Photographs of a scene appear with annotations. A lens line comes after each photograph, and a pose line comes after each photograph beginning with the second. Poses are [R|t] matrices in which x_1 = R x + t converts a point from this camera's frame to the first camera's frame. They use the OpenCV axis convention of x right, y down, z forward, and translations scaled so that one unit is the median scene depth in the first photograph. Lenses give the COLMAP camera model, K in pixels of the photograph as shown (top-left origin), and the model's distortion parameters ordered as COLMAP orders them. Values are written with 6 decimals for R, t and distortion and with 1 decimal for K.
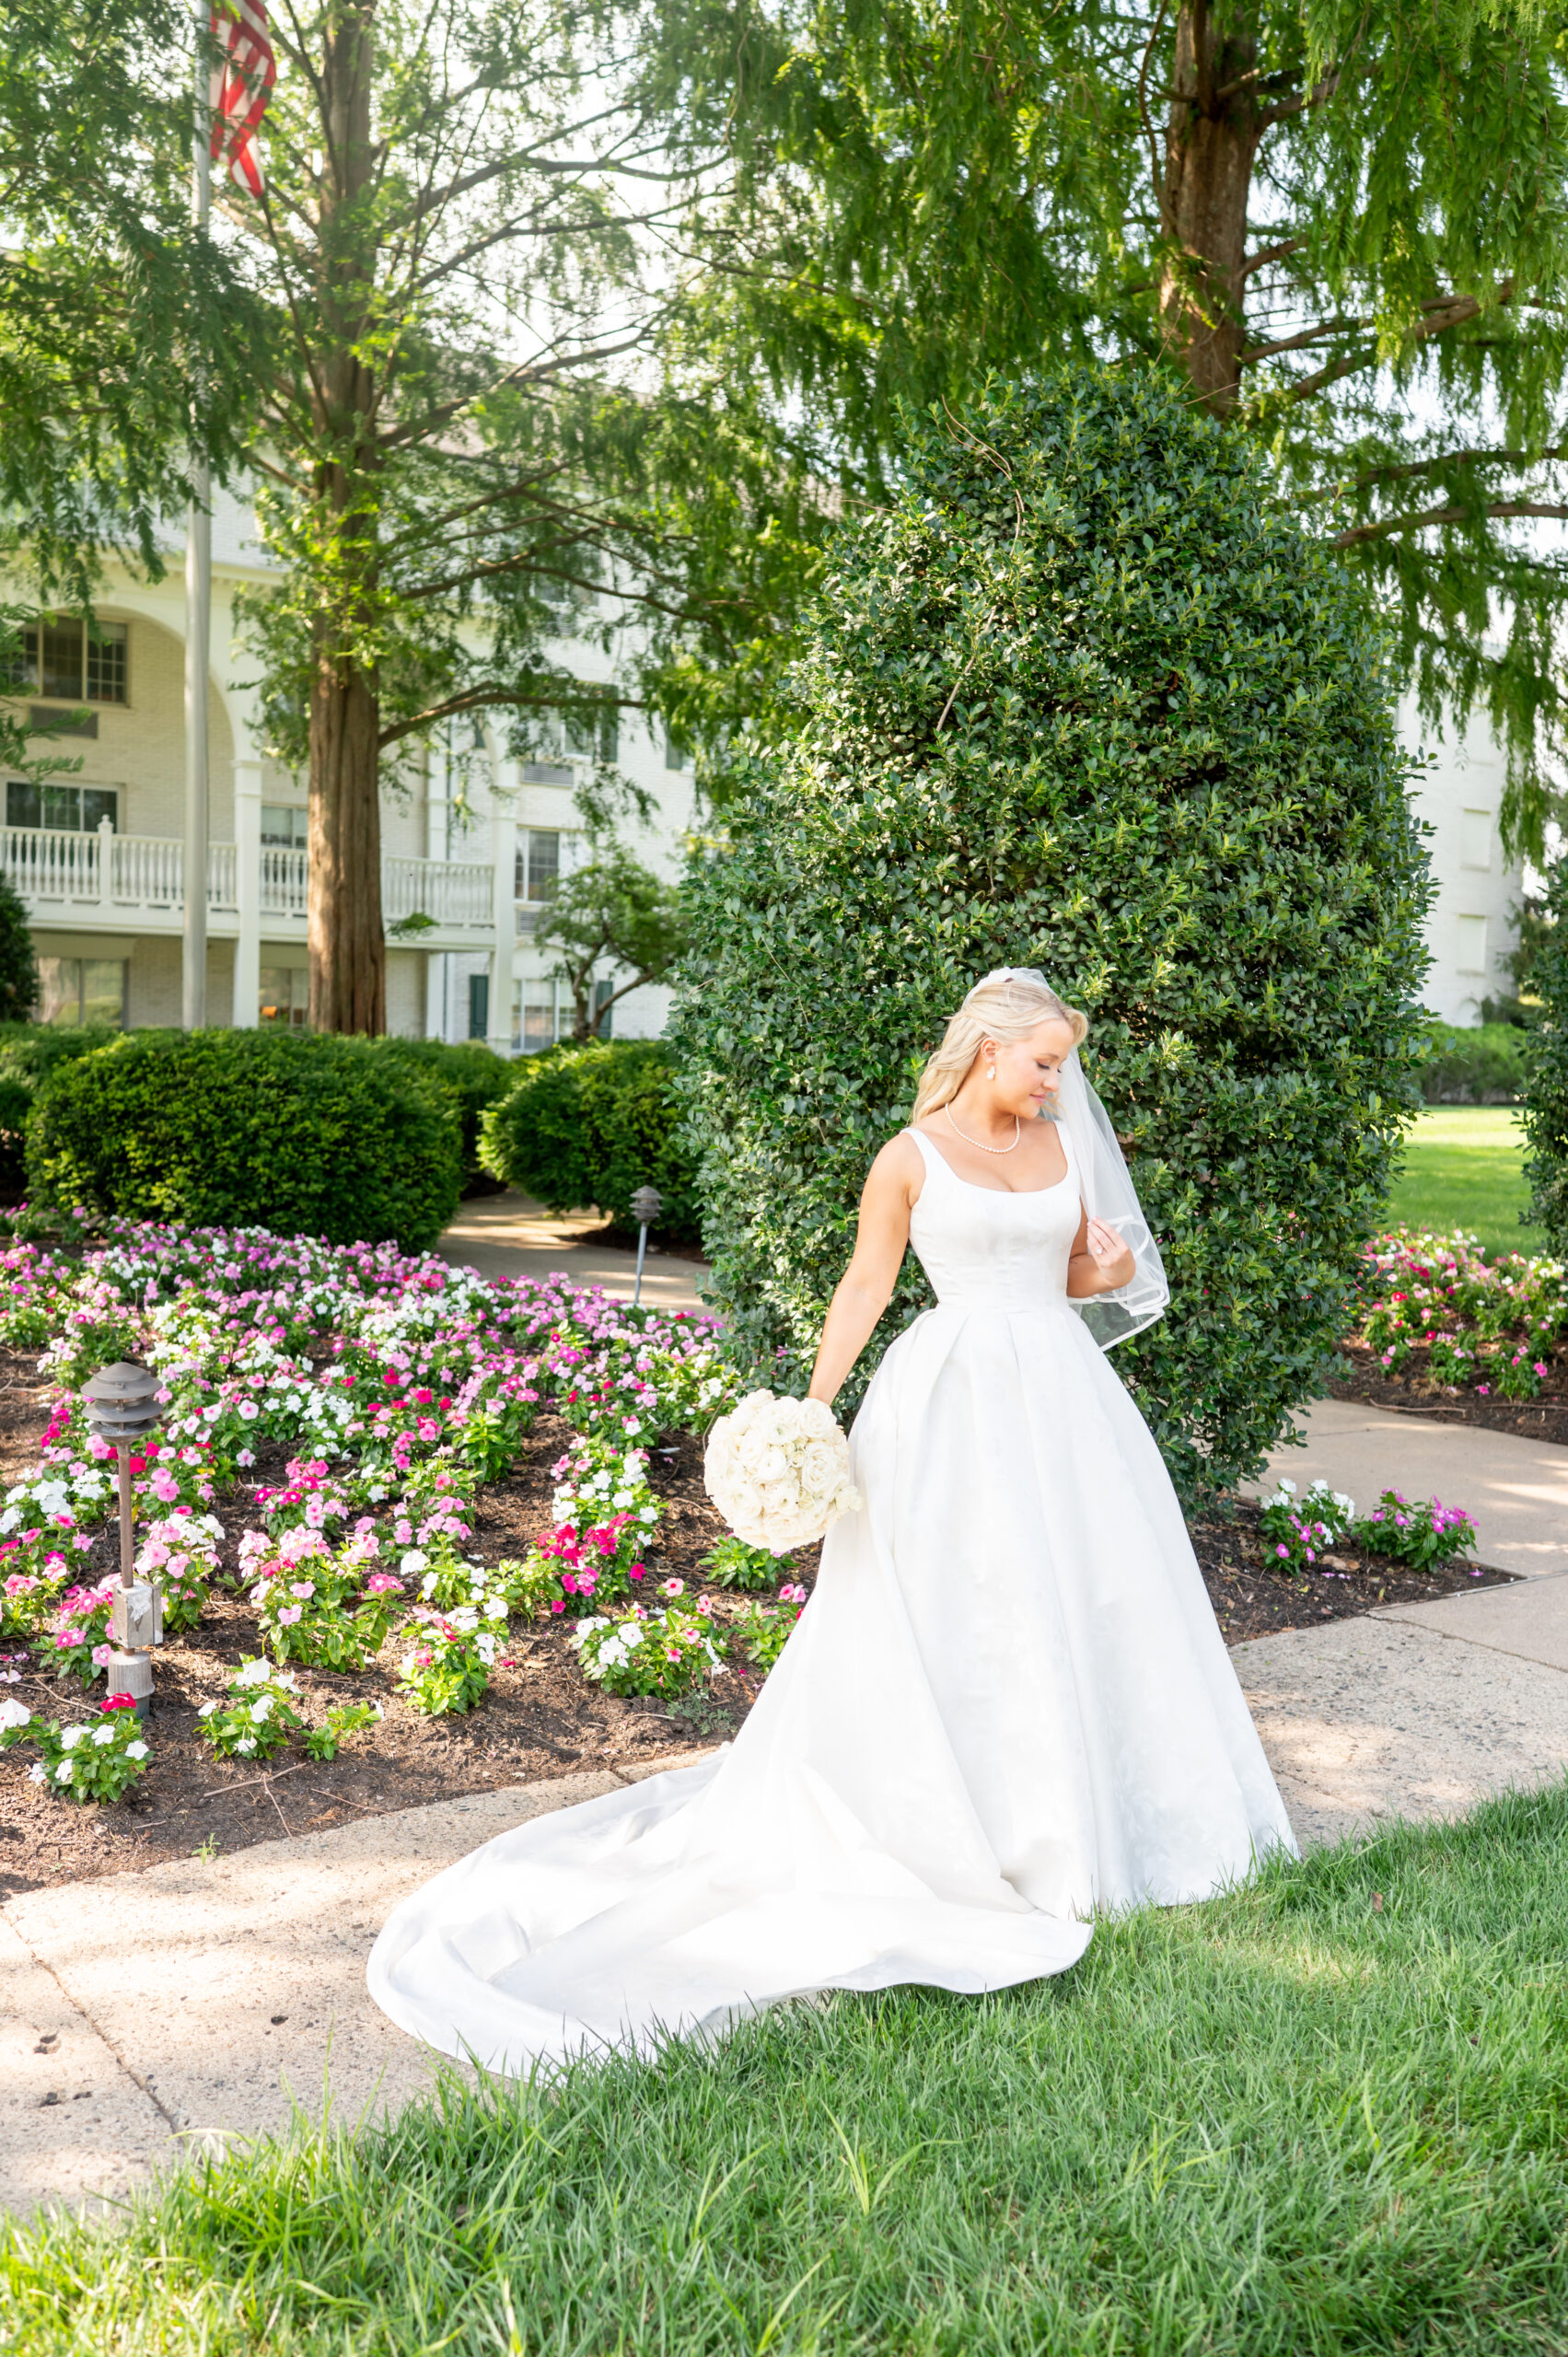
lens RADIAL K [[2238.0, 0, 776.8], [0, 2238.0, 1185.3], [0, 0, 1]] dist [-0.001498, 0.000000]
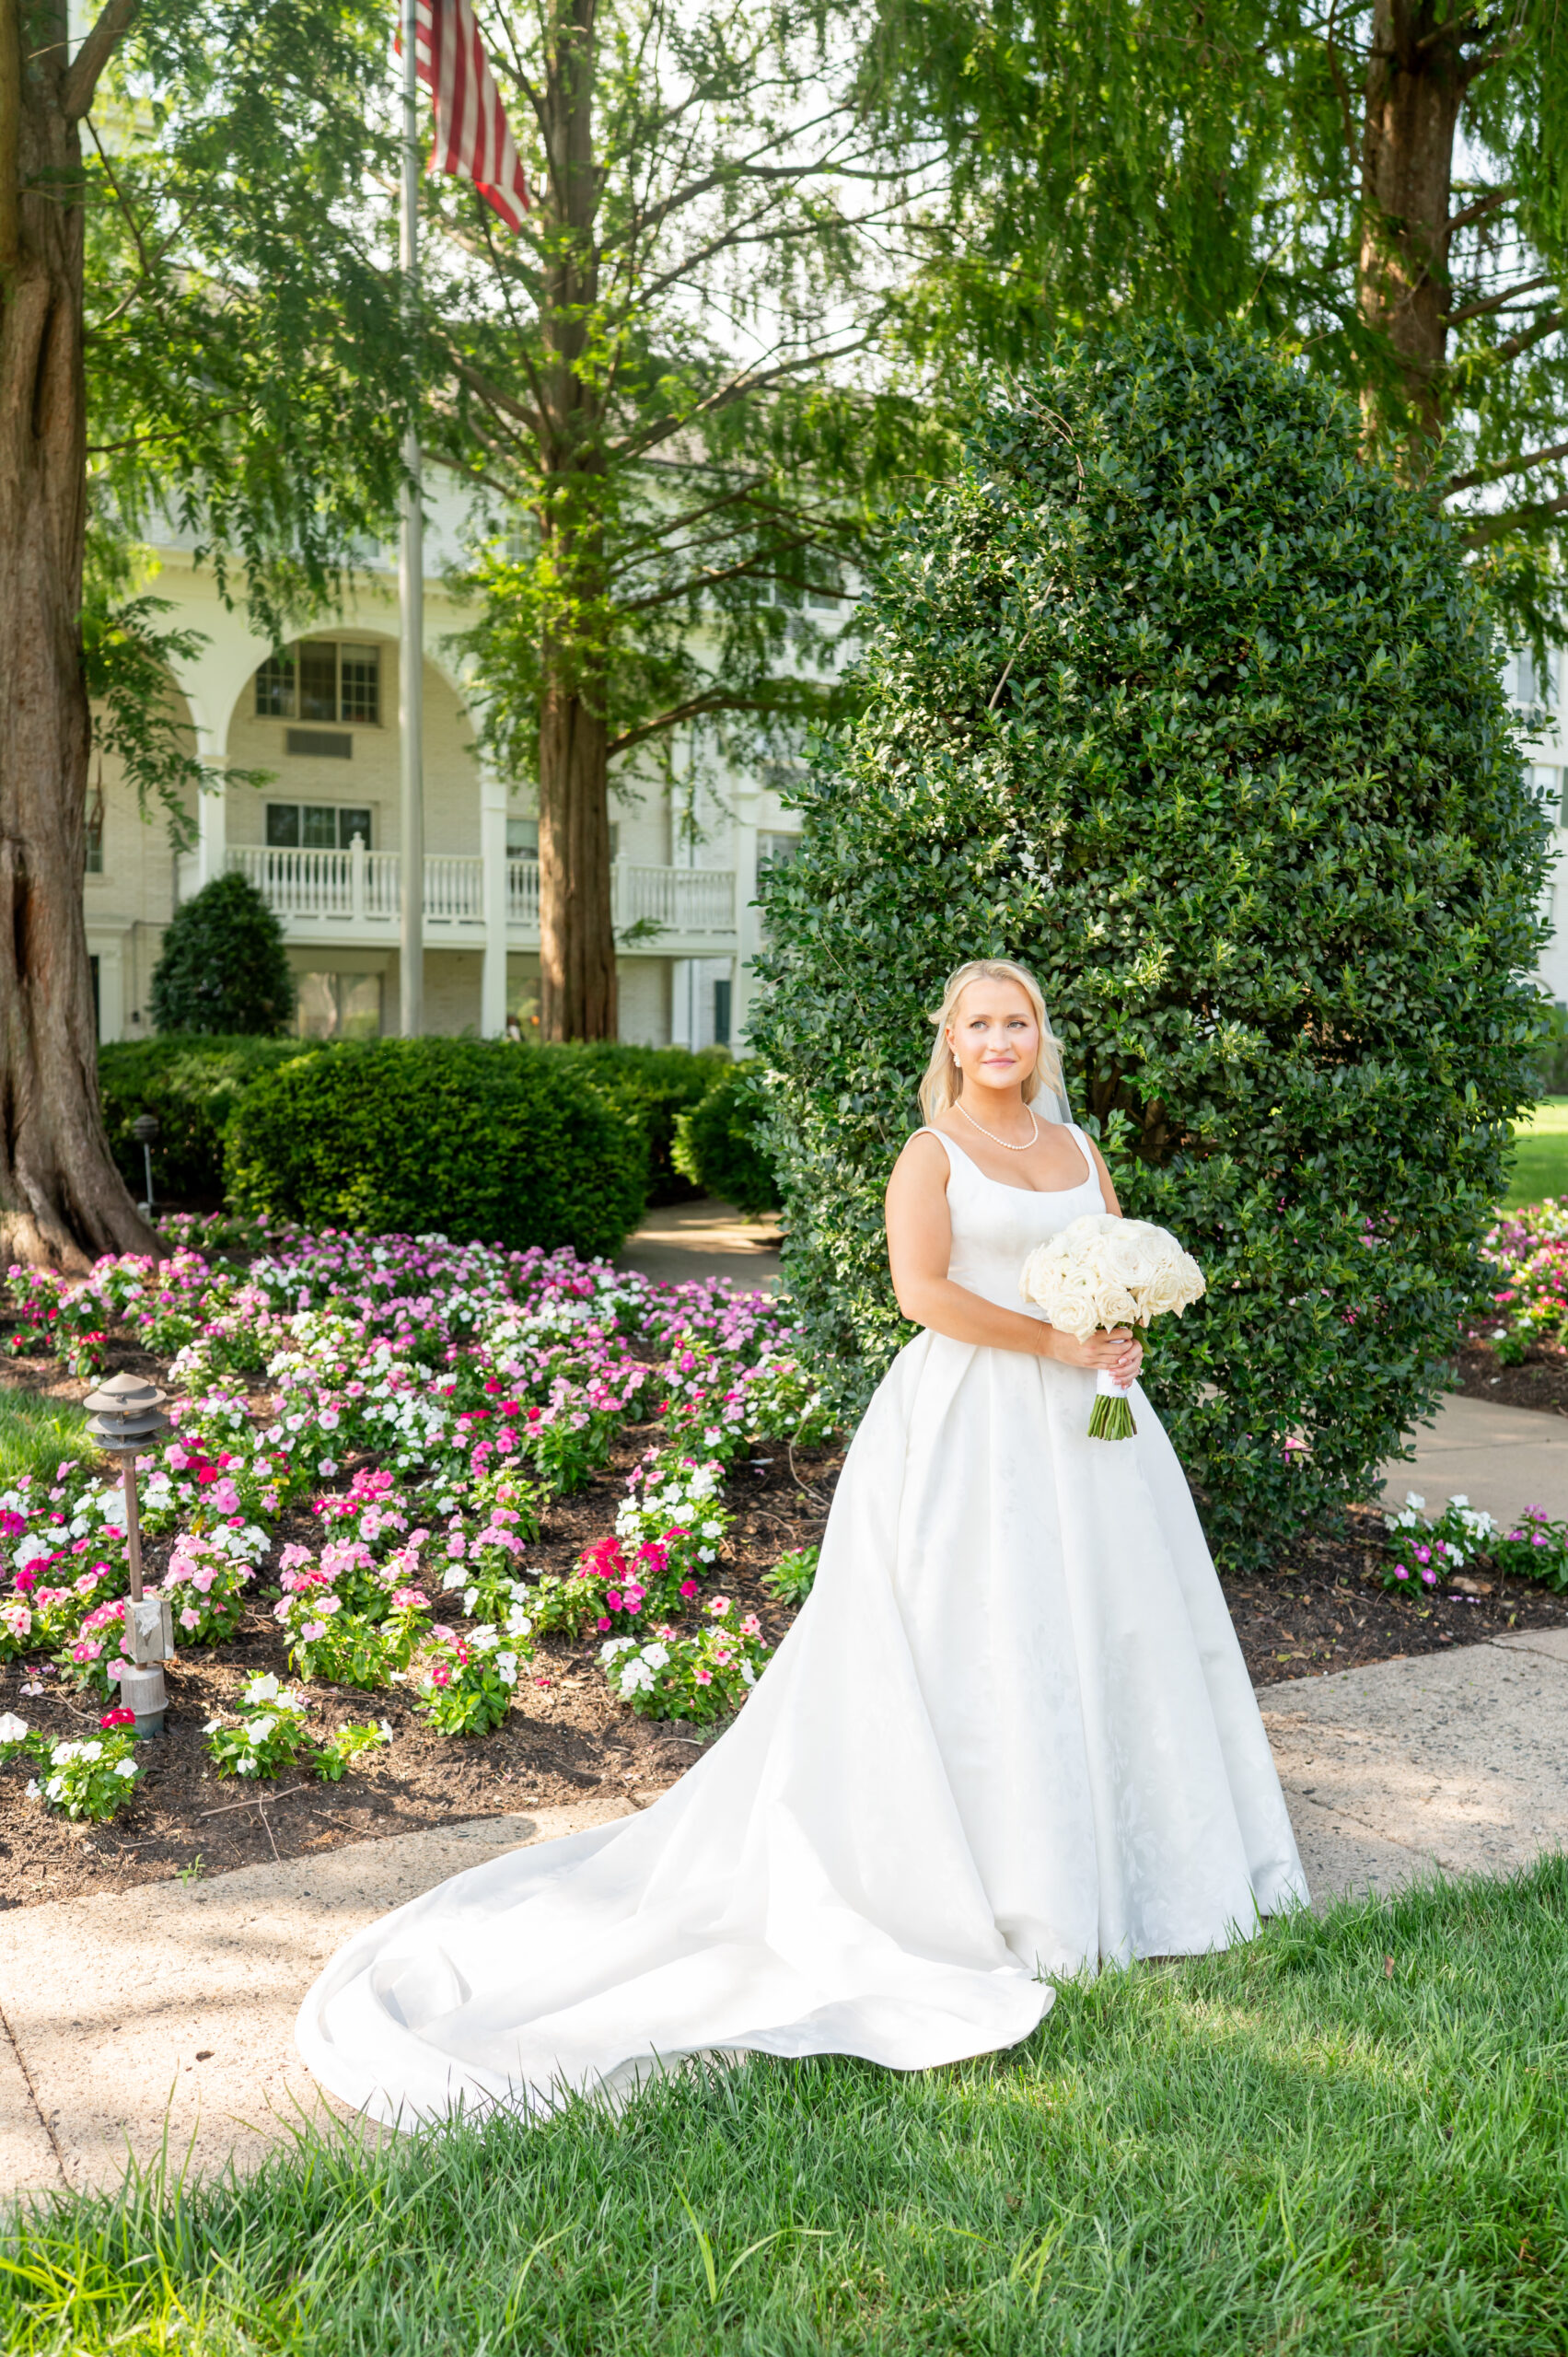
lens RADIAL K [[2238.0, 0, 784.3], [0, 2238.0, 1166.9], [0, 0, 1]] dist [-0.001498, 0.000000]
pose [[0.992829, -0.010973, -0.119036, 0.090849], [0.009814, 0.999899, -0.010317, 0.000866], [0.119137, 0.009075, 0.992836, 0.041782]]
